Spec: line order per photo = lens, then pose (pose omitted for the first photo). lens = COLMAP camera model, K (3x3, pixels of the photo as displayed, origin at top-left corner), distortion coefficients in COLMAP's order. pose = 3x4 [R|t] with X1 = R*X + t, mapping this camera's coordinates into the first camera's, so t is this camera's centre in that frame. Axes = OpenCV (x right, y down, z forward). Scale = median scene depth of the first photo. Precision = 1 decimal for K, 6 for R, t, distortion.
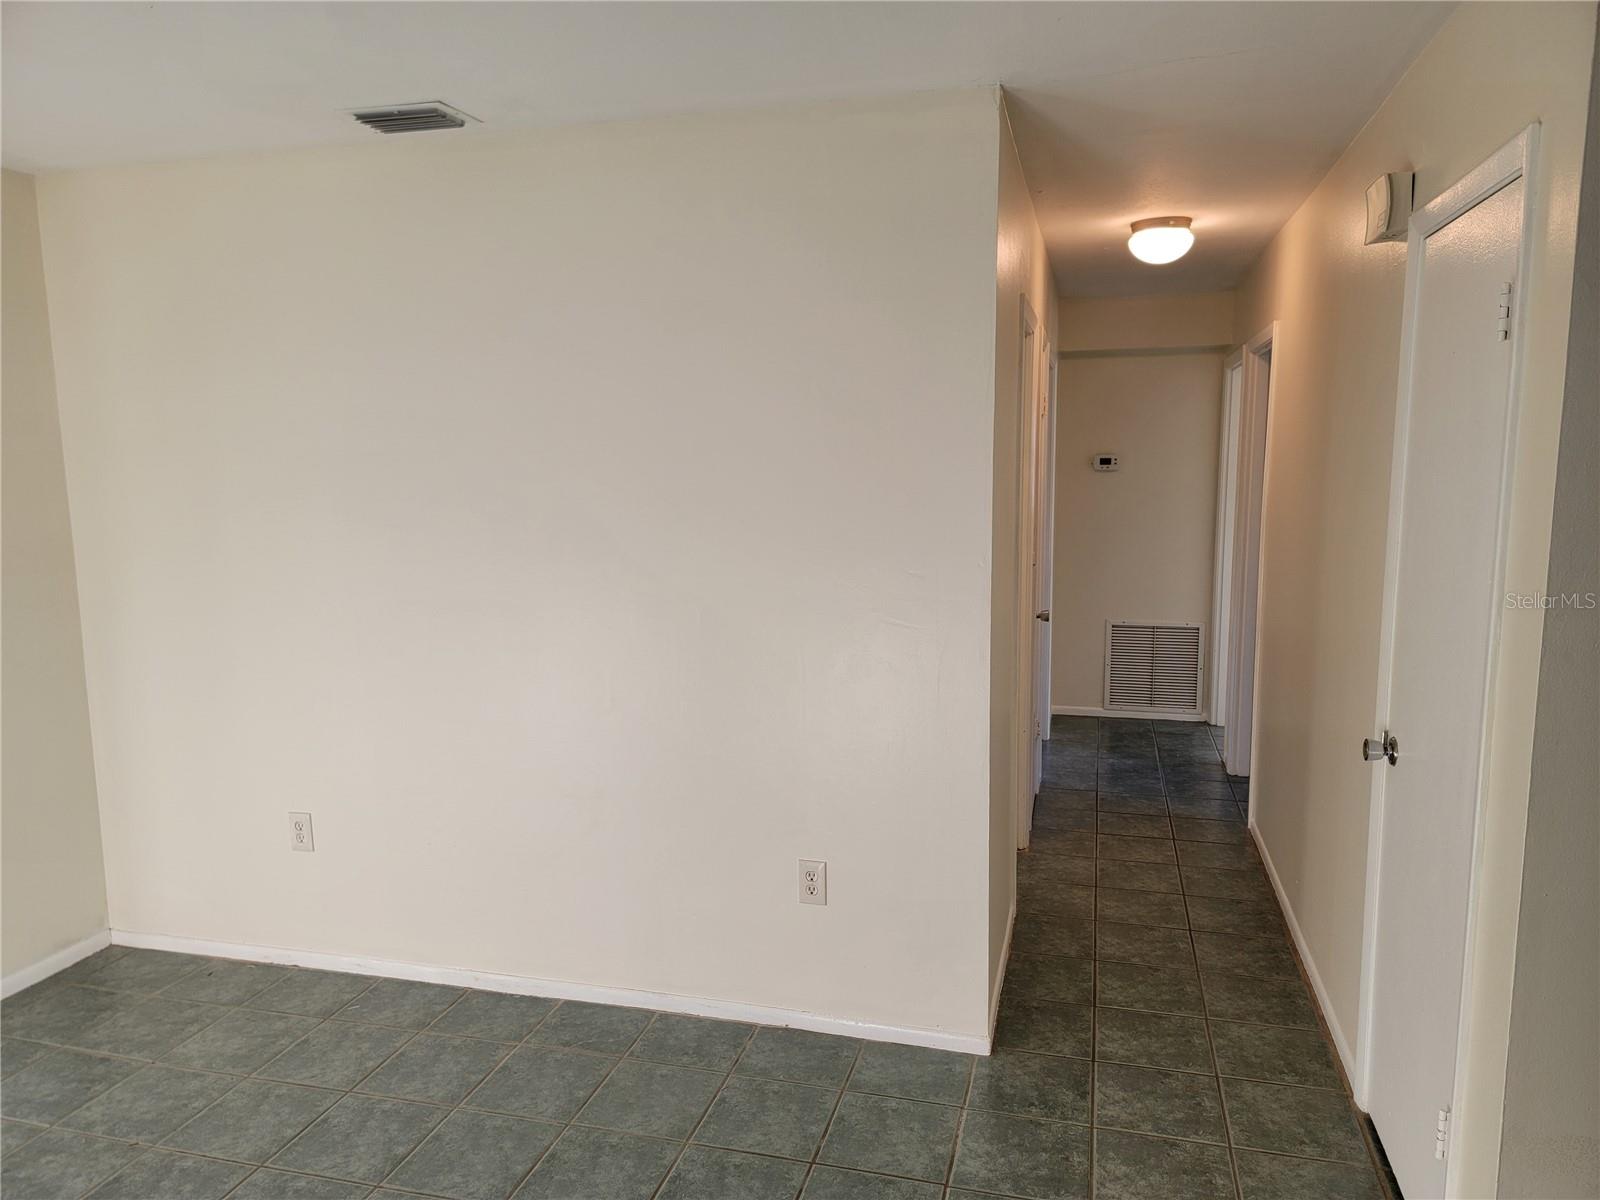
lens RADIAL K [[1099.5, 0, 803.4], [0, 1099.5, 610.6], [0, 0, 1]] dist [0.097443, -0.082976]
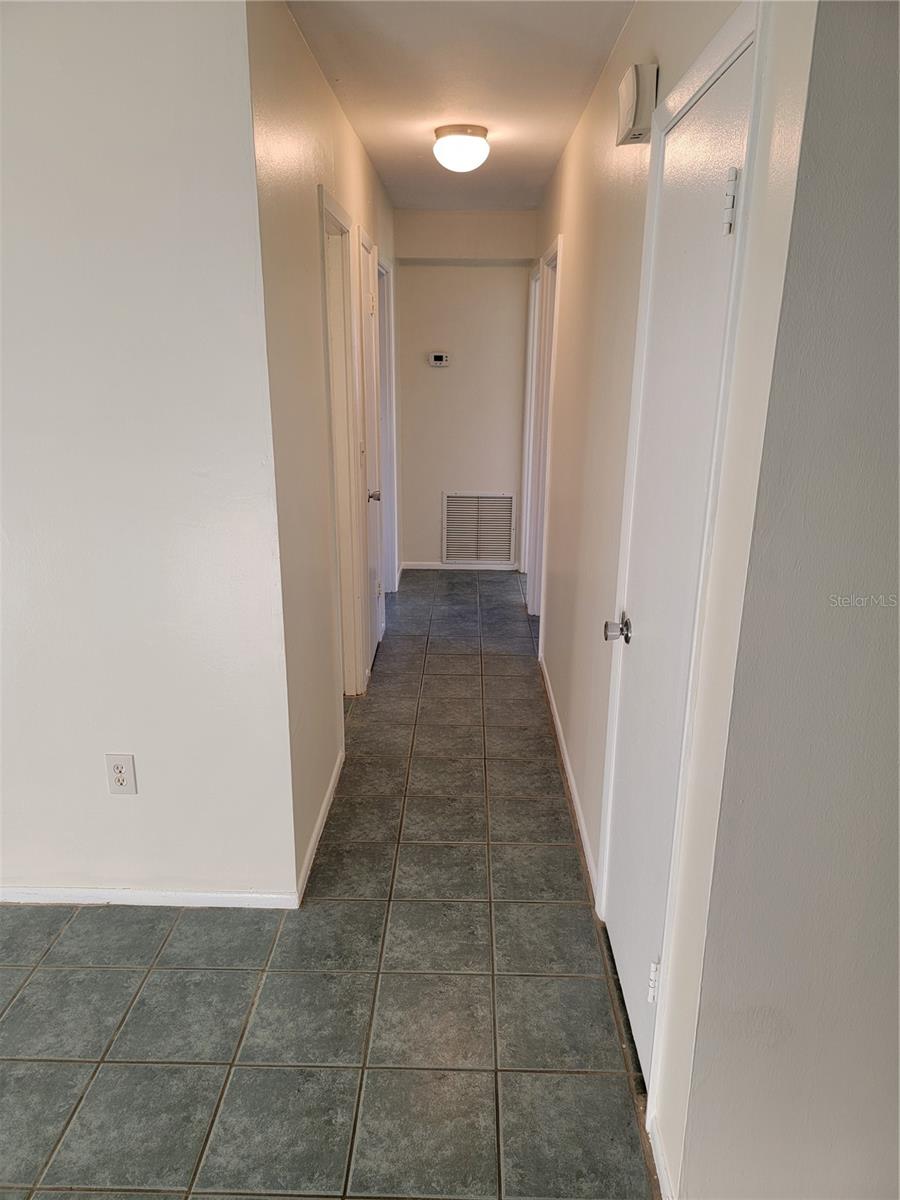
lens RADIAL K [[824.6, 0, 452.0], [0, 824.6, 595.8], [0, 0, 1]] dist [0.097443, -0.082976]
pose [[0.970827, -0.048158, 0.234896, 0.131755], [0.012954, 0.988727, 0.149165, -0.029903], [-0.239431, -0.141770, 0.960507, 0.204782]]
